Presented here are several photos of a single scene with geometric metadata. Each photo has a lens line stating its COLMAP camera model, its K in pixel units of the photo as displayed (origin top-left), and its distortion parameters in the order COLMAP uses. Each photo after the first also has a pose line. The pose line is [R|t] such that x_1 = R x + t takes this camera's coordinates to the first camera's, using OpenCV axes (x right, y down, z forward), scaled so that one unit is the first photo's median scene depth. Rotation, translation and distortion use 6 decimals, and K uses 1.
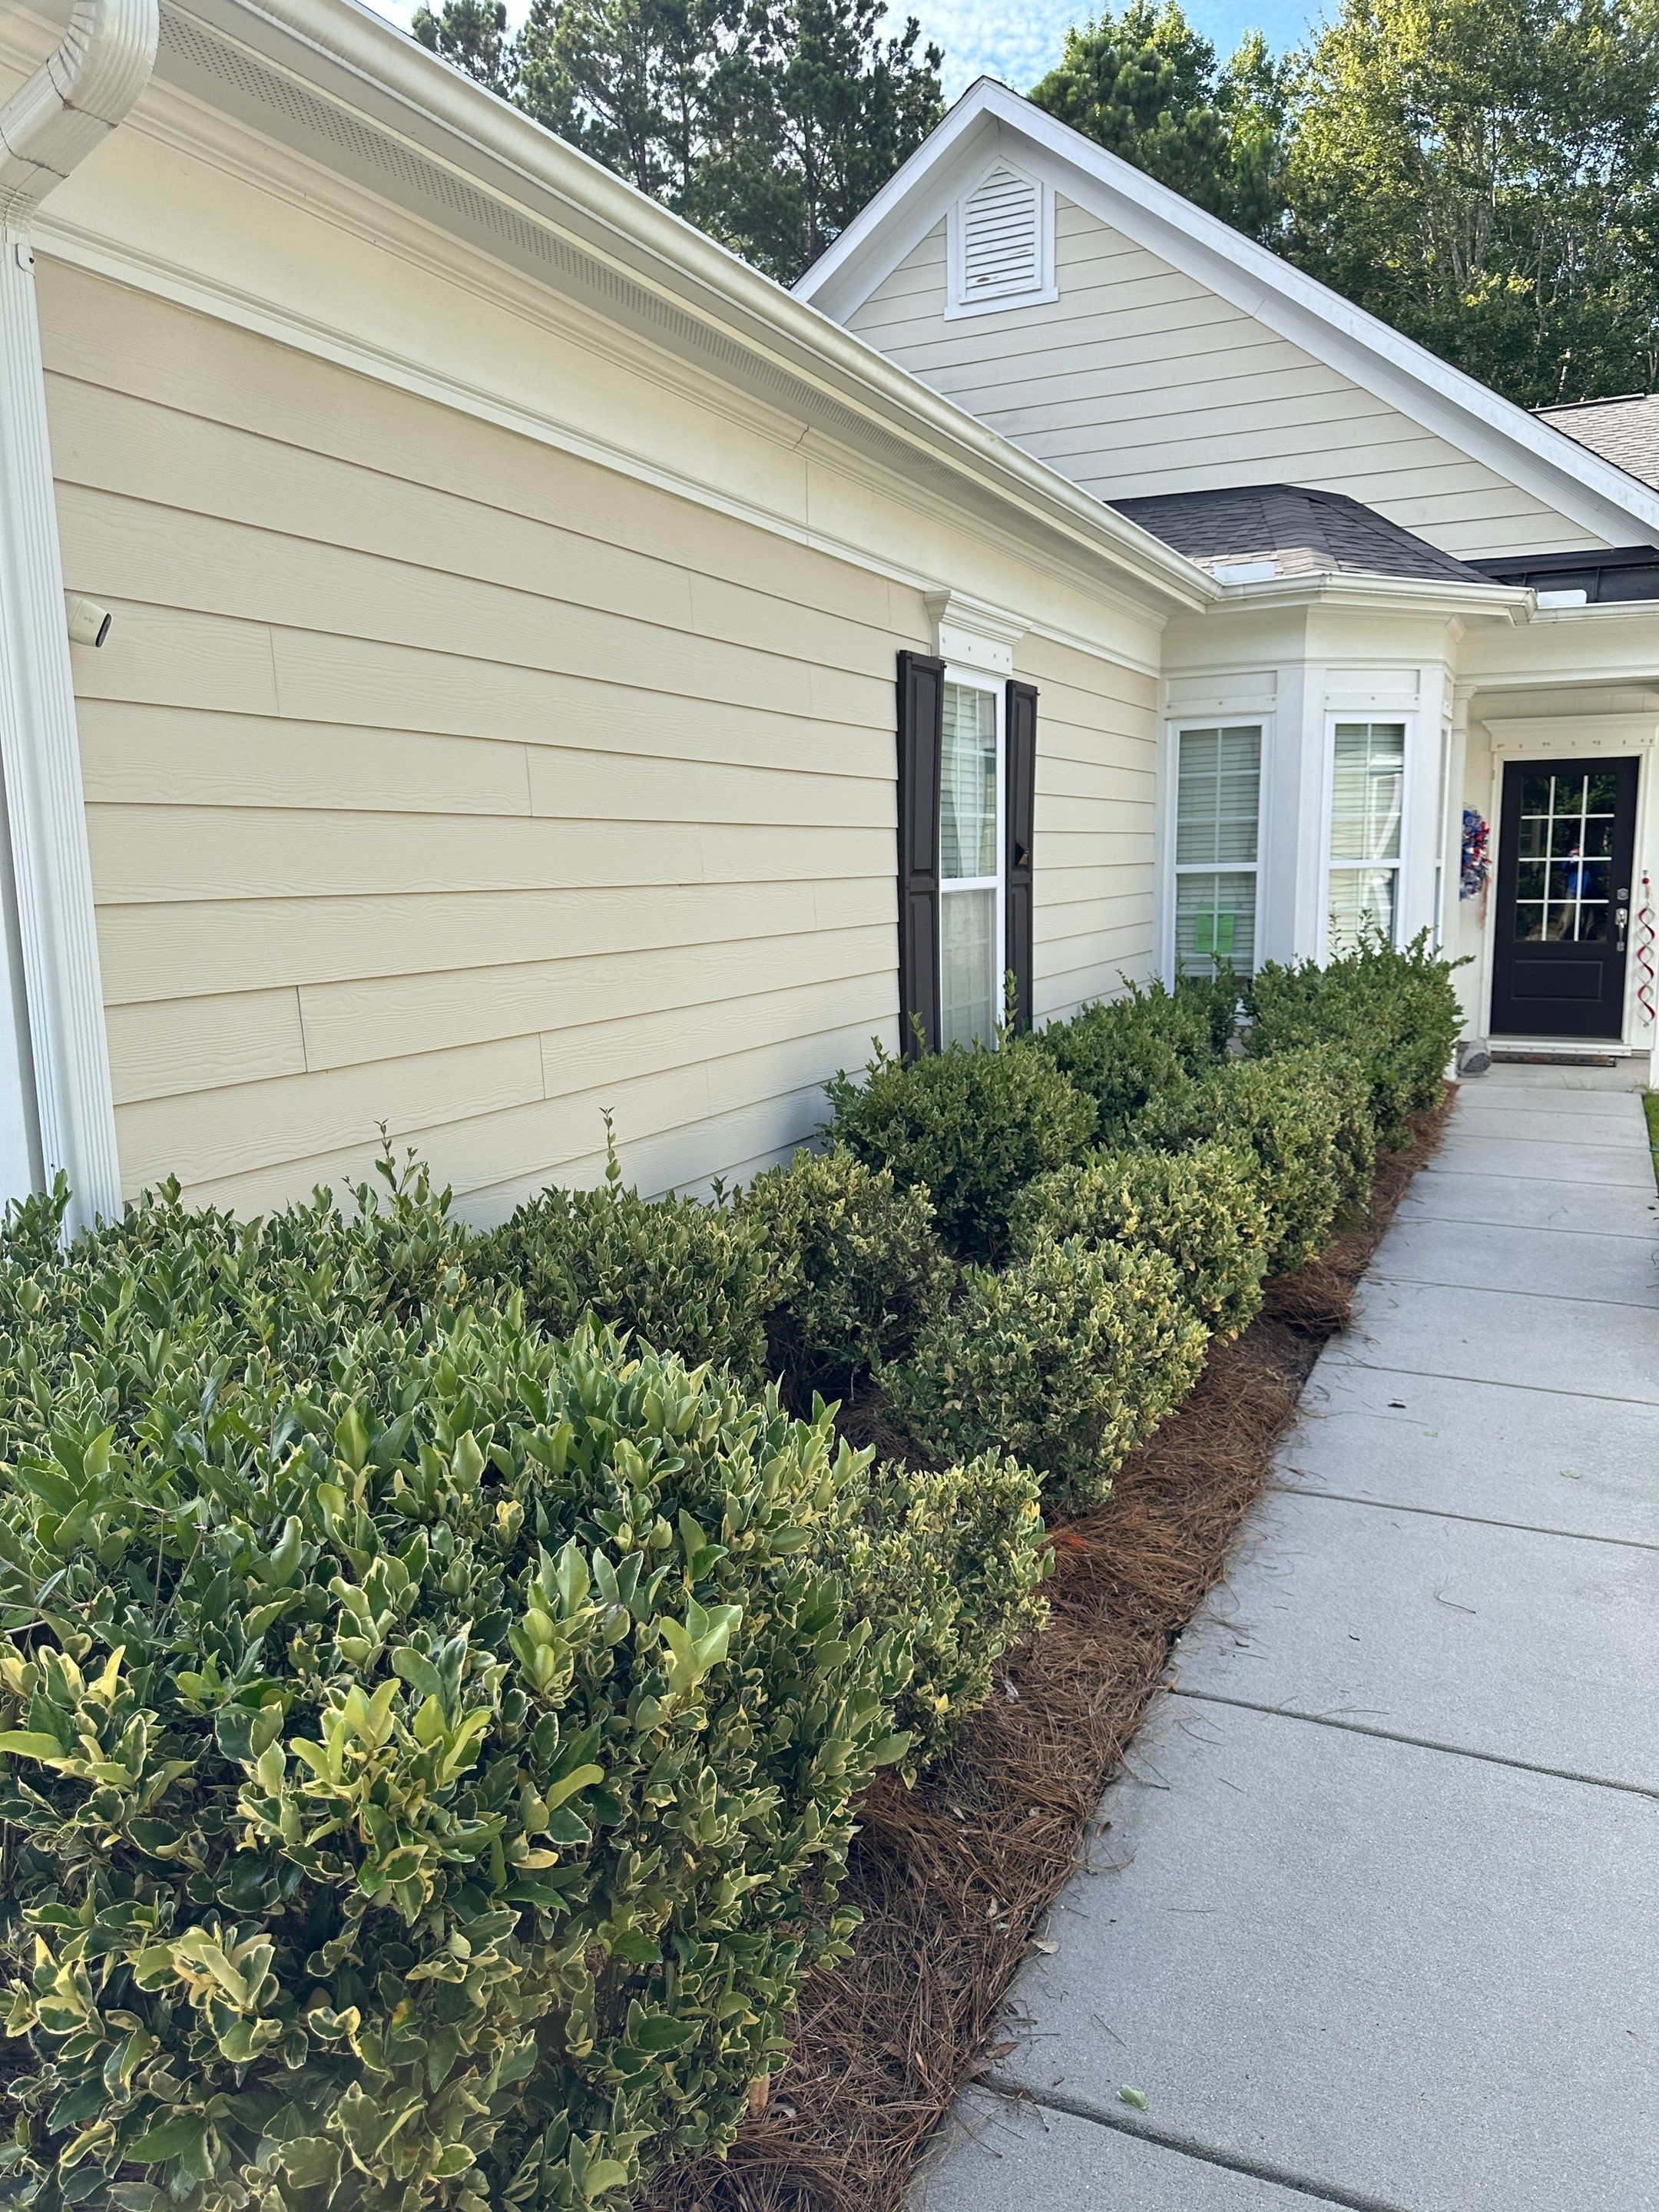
lens RADIAL K [[1530.3, 0, 829.5], [0, 1530.3, 1106.0], [0, 0, 1]] dist [0.003352, -0.002454]
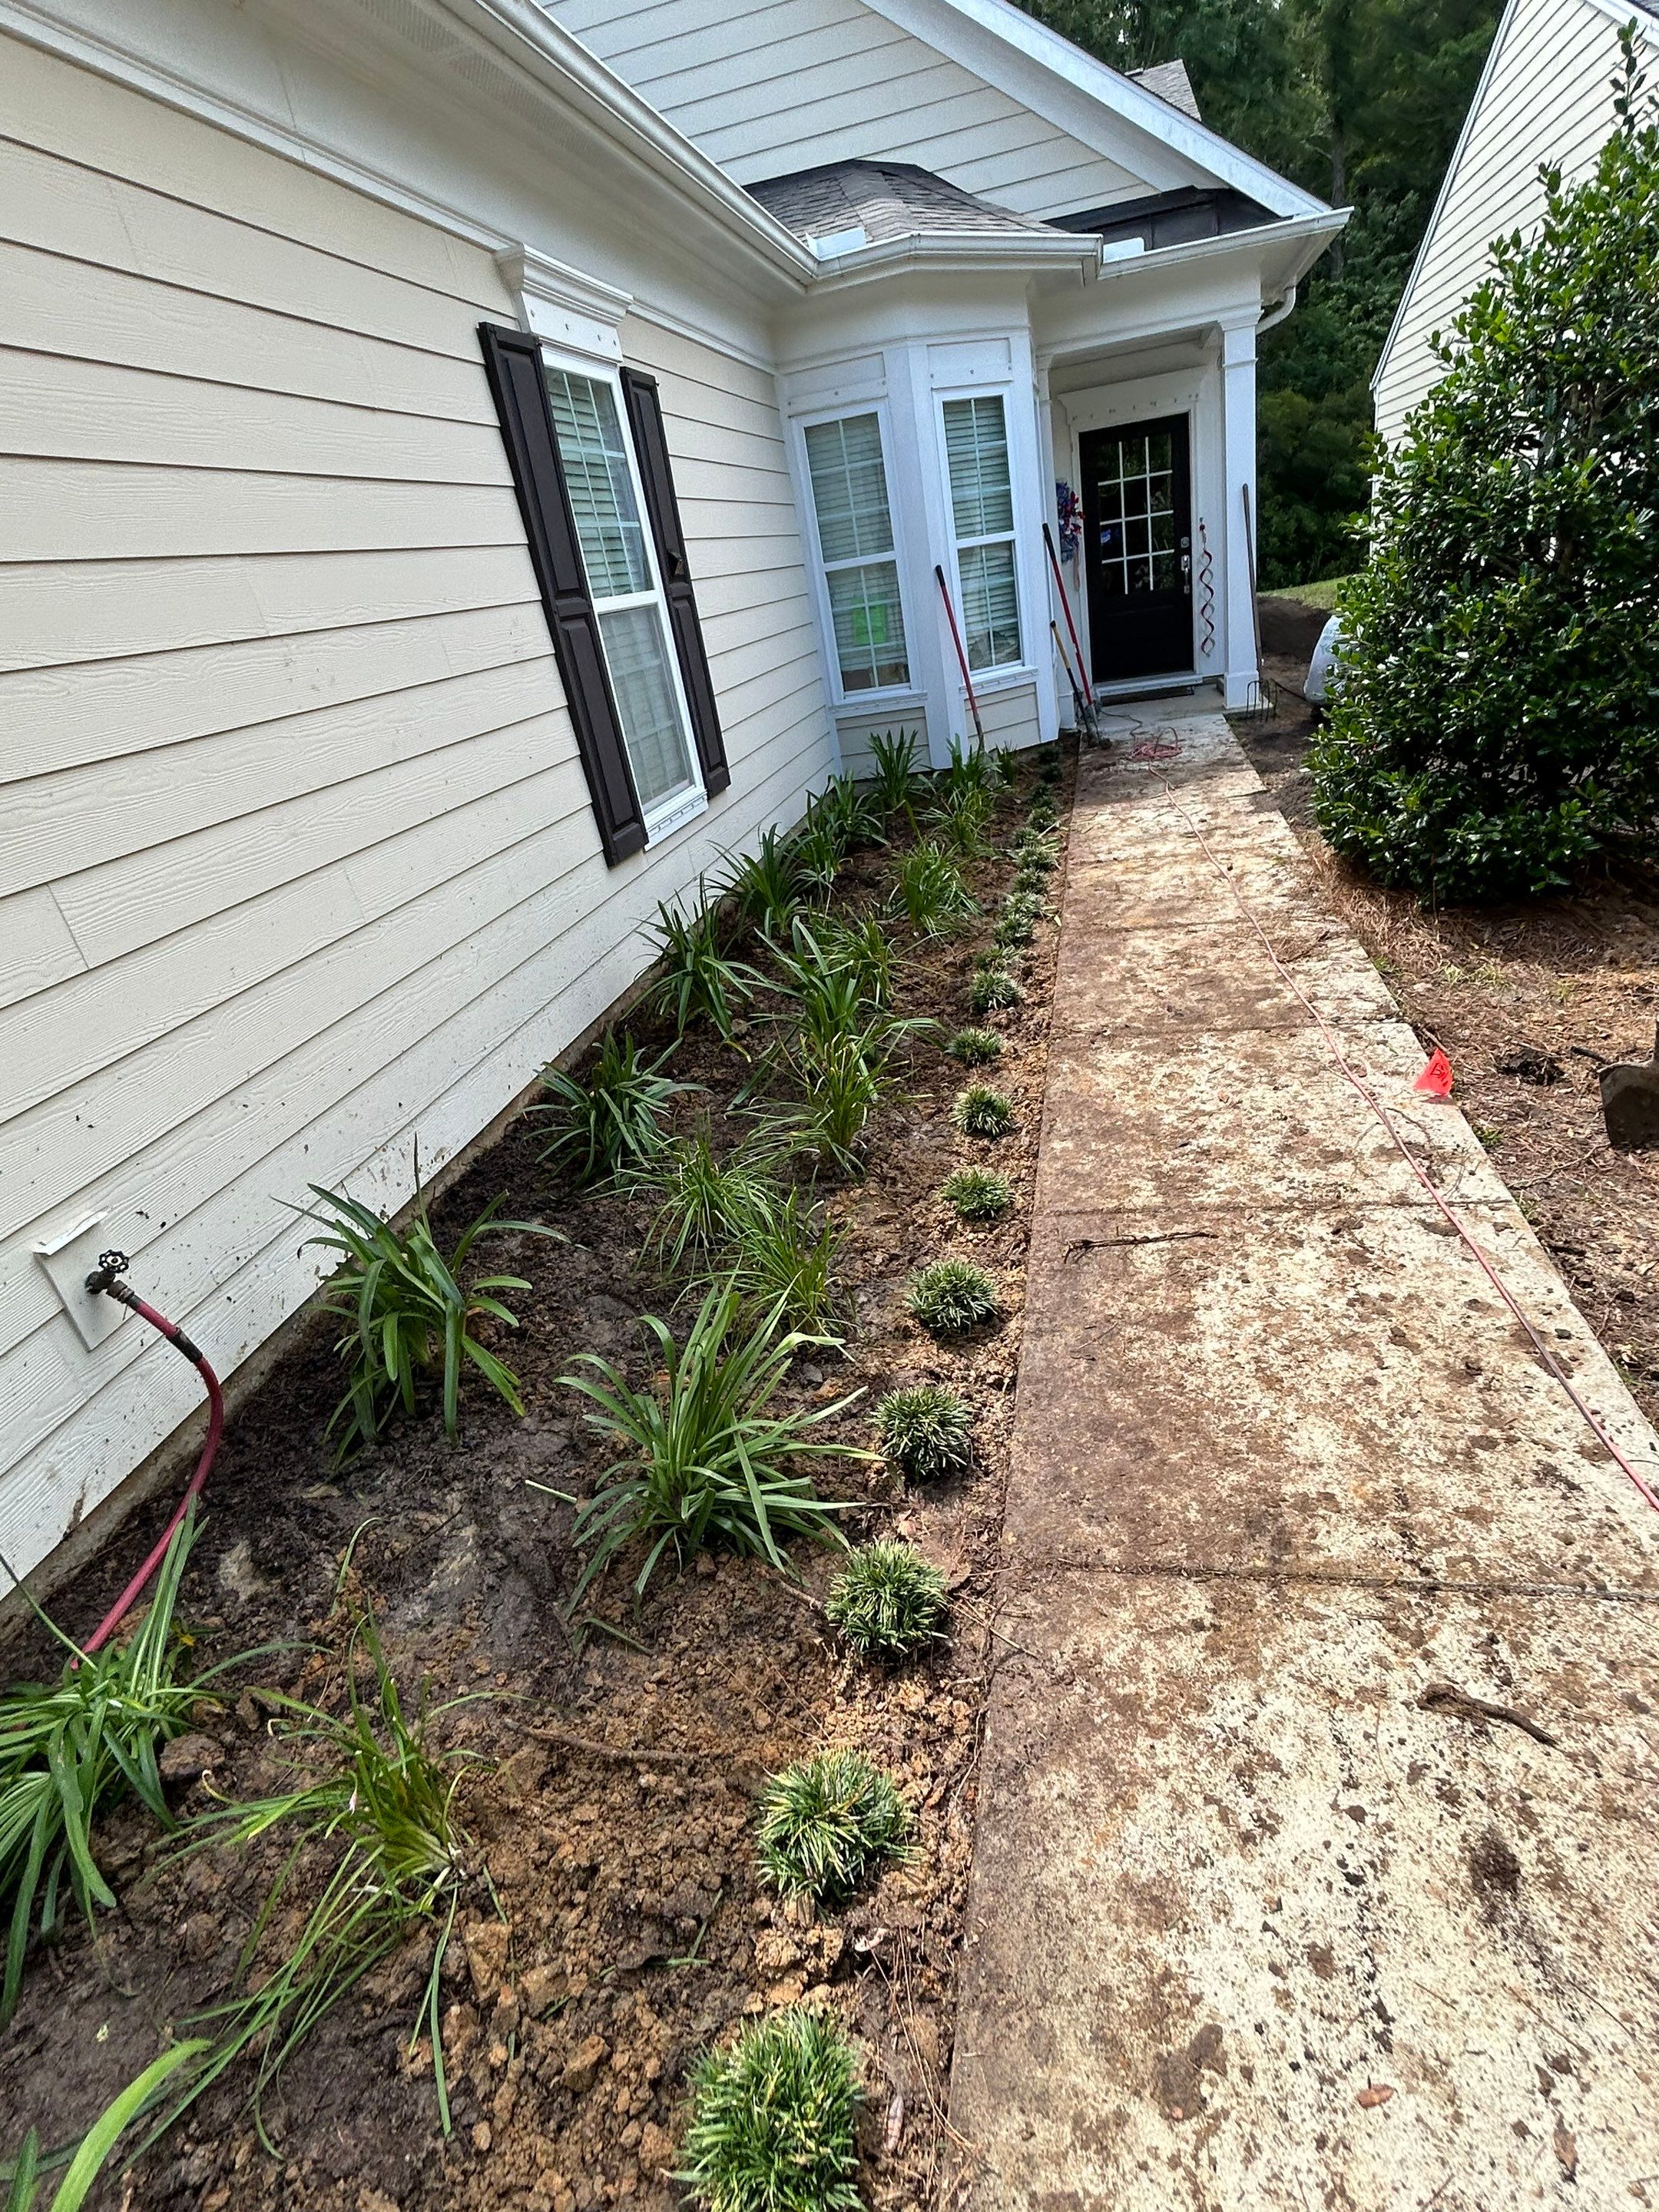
lens RADIAL K [[1100.8, 0, 863.2], [0, 1100.8, 1107.8], [0, 0, 1]] dist [-0.001065, -0.000450]
pose [[0.958602, -0.224826, 0.174743, 0.030203], [0.168569, 0.942650, 0.288090, -0.013705], [-0.229492, -0.246708, 0.941525, 0.165528]]
